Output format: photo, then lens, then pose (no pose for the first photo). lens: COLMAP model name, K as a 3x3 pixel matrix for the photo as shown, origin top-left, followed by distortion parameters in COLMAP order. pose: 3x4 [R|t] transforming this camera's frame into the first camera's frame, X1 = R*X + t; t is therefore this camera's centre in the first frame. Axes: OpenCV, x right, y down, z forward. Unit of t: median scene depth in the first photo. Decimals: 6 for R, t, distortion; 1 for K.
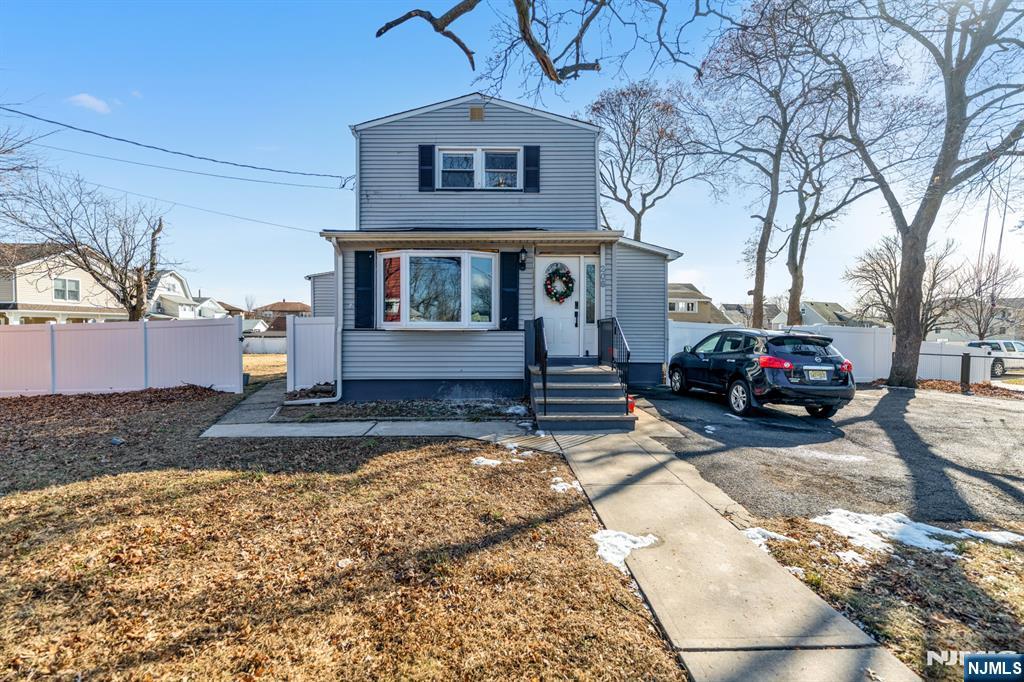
lens RADIAL K [[450.4, 0, 512.0], [0, 450.4, 341.0], [0, 0, 1]] dist [-0.001790, -0.000100]
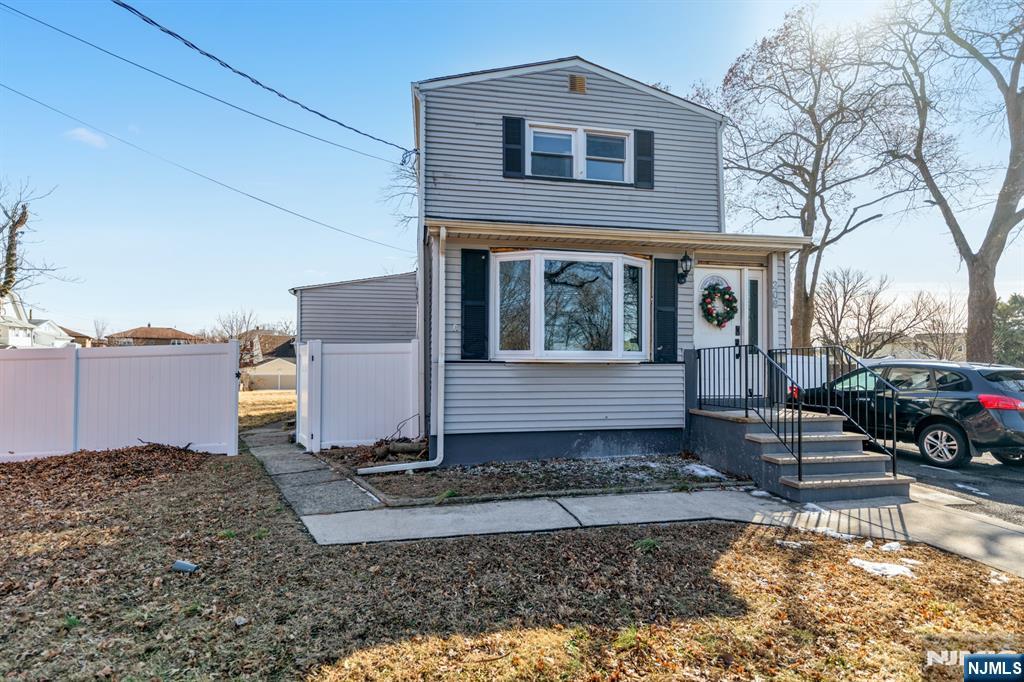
lens RADIAL K [[502.0, 0, 512.4], [0, 502.0, 357.0], [0, 0, 1]] dist [-0.001286, 0.000265]
pose [[0.984160, 0.004354, 0.177229, -0.394598], [0.002135, 0.999335, -0.036407, -0.003381], [-0.177269, 0.036208, 0.983496, 0.215743]]
